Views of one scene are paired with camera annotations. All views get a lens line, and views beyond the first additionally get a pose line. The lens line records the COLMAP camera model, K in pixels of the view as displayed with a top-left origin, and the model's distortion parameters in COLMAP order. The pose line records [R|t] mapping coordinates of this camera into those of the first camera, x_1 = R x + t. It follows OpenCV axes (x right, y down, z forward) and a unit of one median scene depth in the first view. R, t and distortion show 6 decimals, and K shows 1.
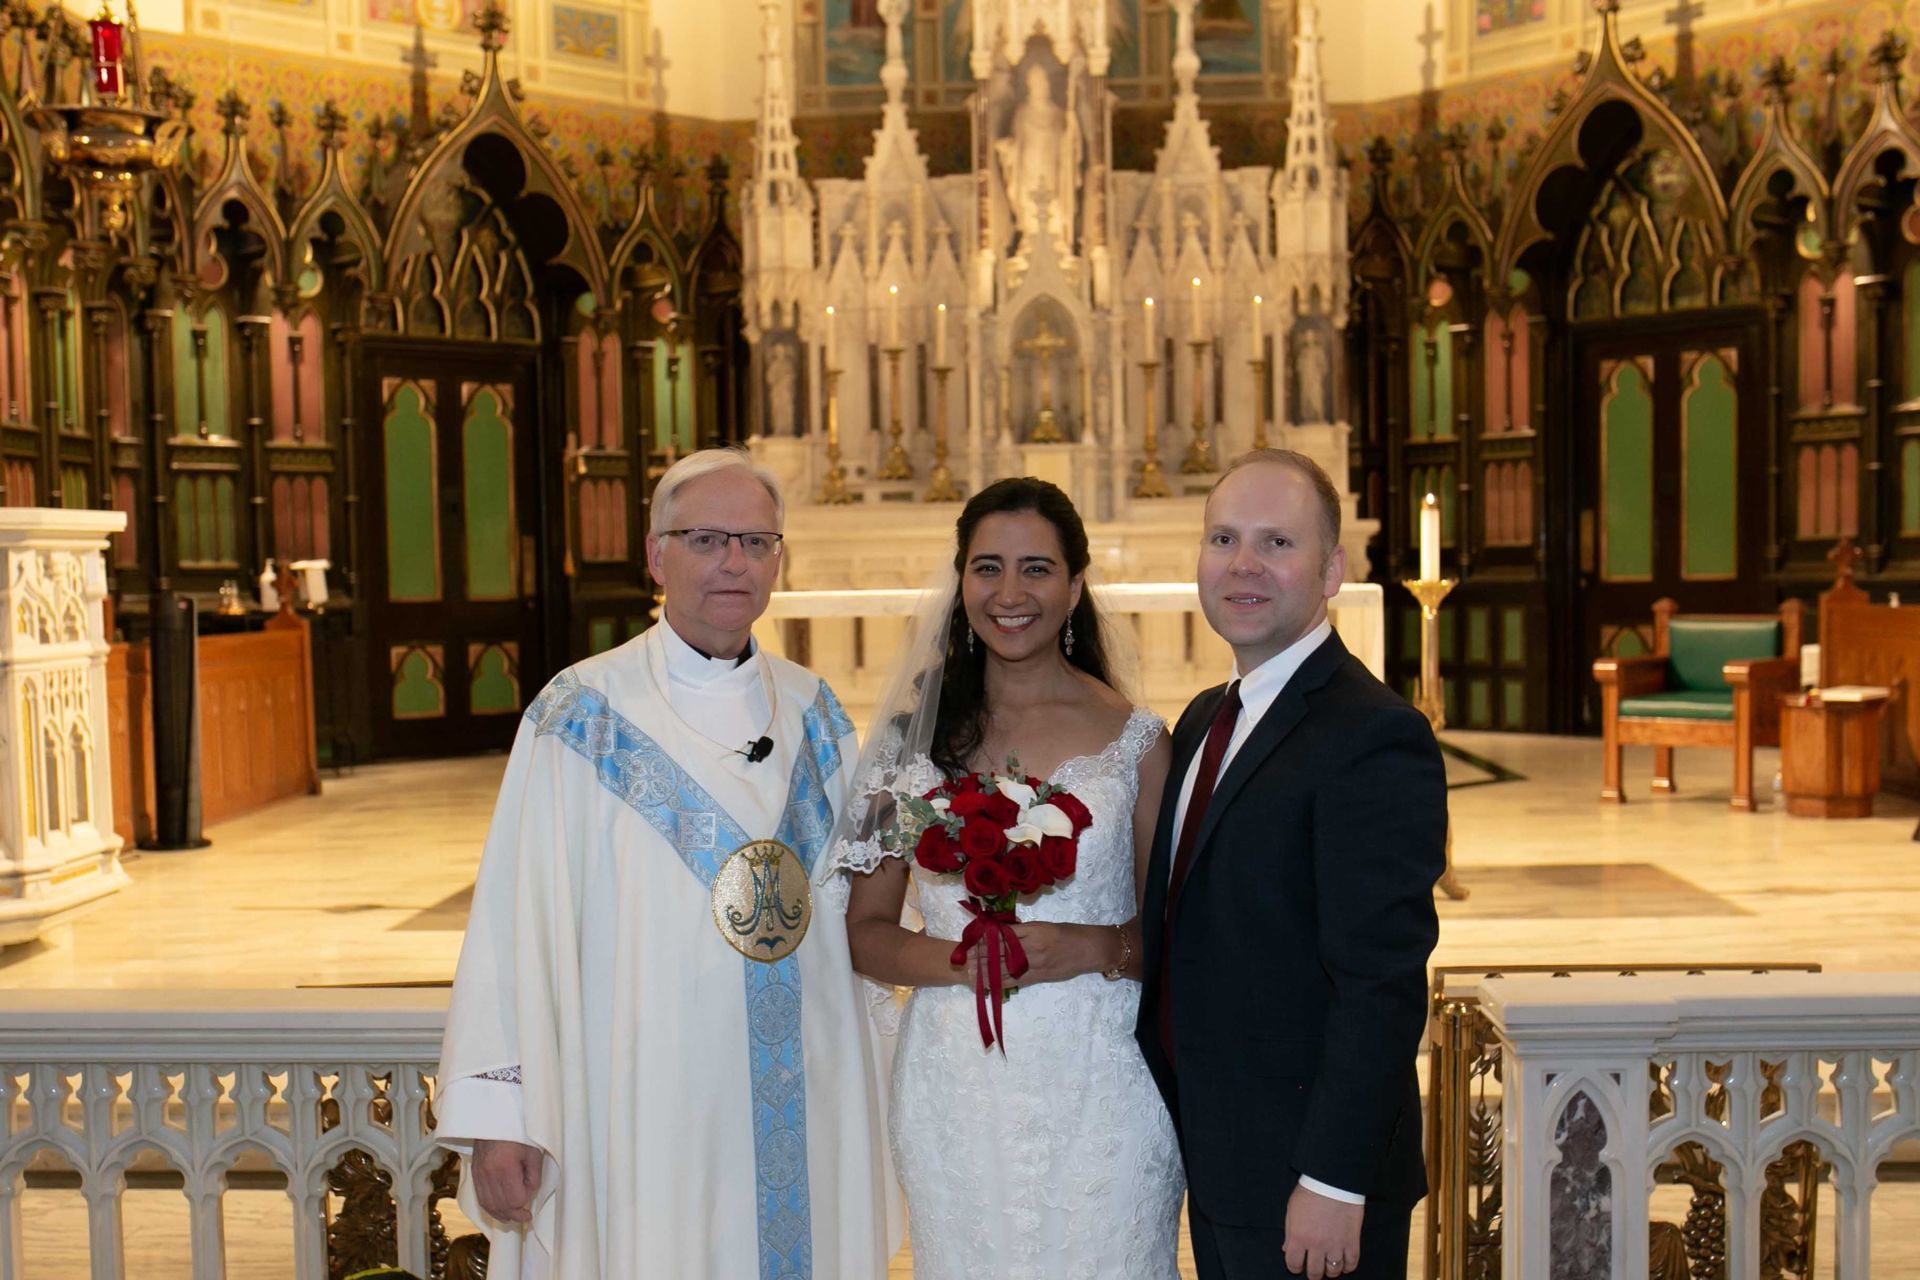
lens RADIAL K [[2126.2, 0, 967.4], [0, 2126.2, 725.3], [0, 0, 1]] dist [-0.084191, 0.140032]
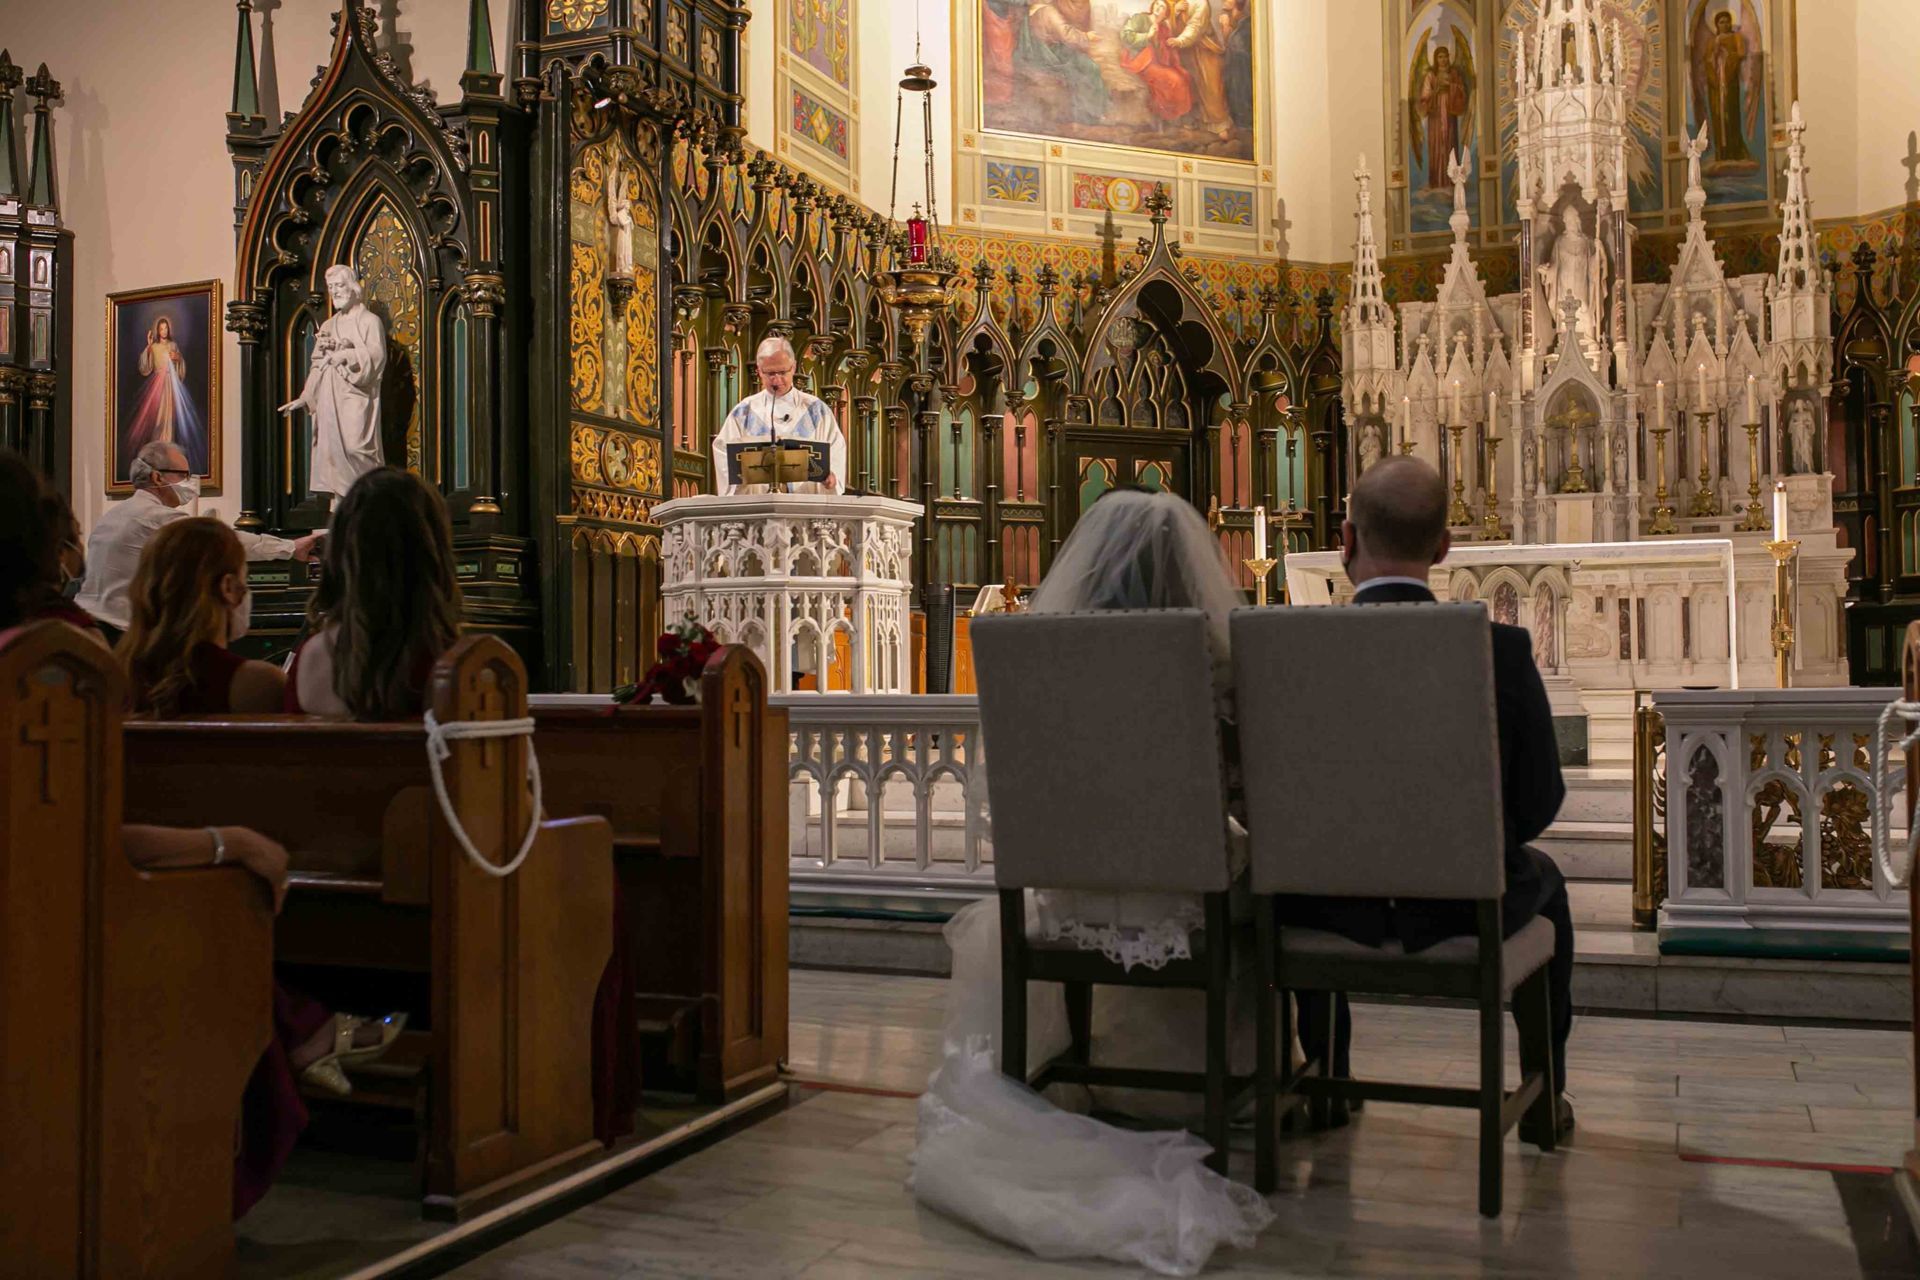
lens RADIAL K [[1915.3, 0, 939.6], [0, 1915.3, 644.4], [0, 0, 1]] dist [-0.066249, 0.091473]
pose [[0.941625, 0.001446, -0.336661, 0.062028], [-0.031846, 0.995889, -0.084793, 0.068424], [0.335155, 0.090565, 0.937800, -0.206241]]
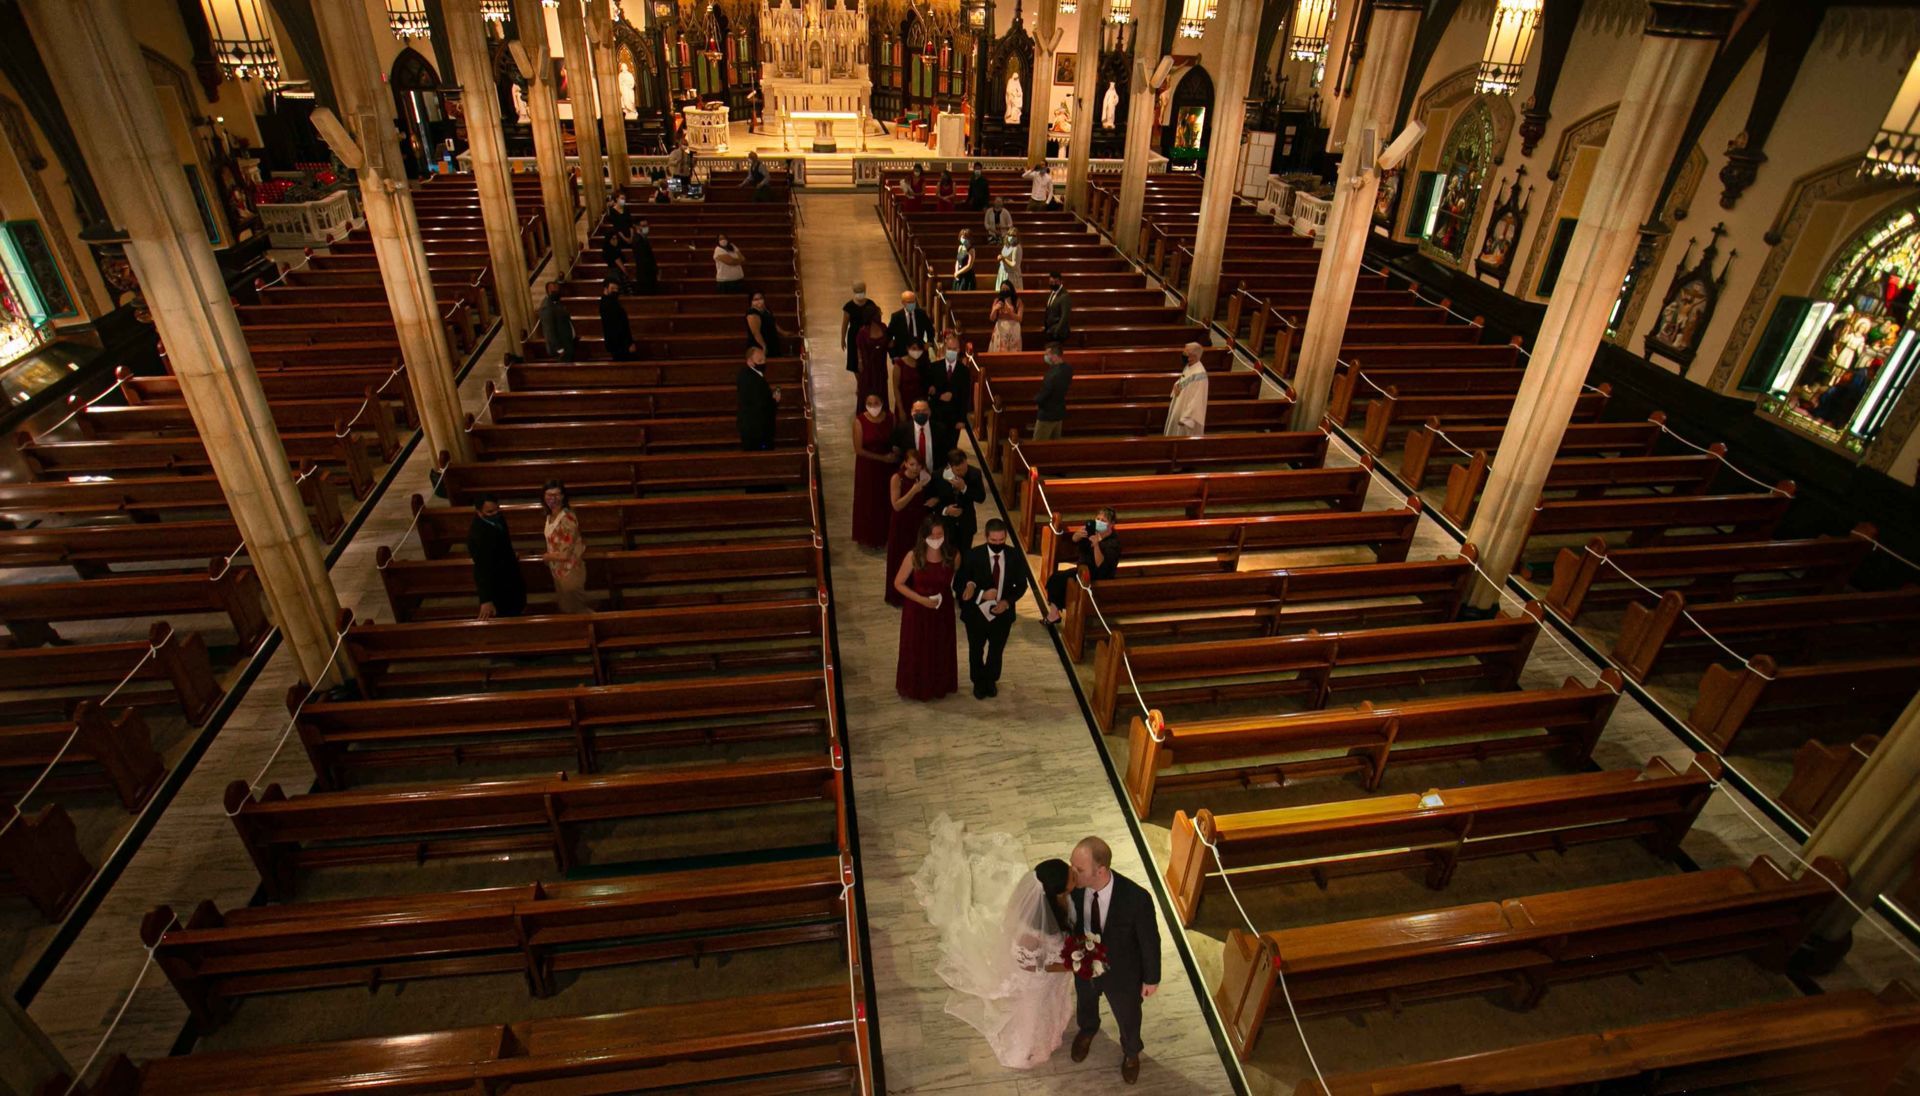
lens RADIAL K [[954.2, 0, 960.0], [0, 954.2, 548.0], [0, 0, 1]] dist [-0.000150, -0.000024]
pose [[0.976849, -0.062306, 0.204658, -0.191202], [-0.039570, 0.887520, 0.459068, -0.178134], [-0.210241, -0.456538, 0.864507, -1.902043]]
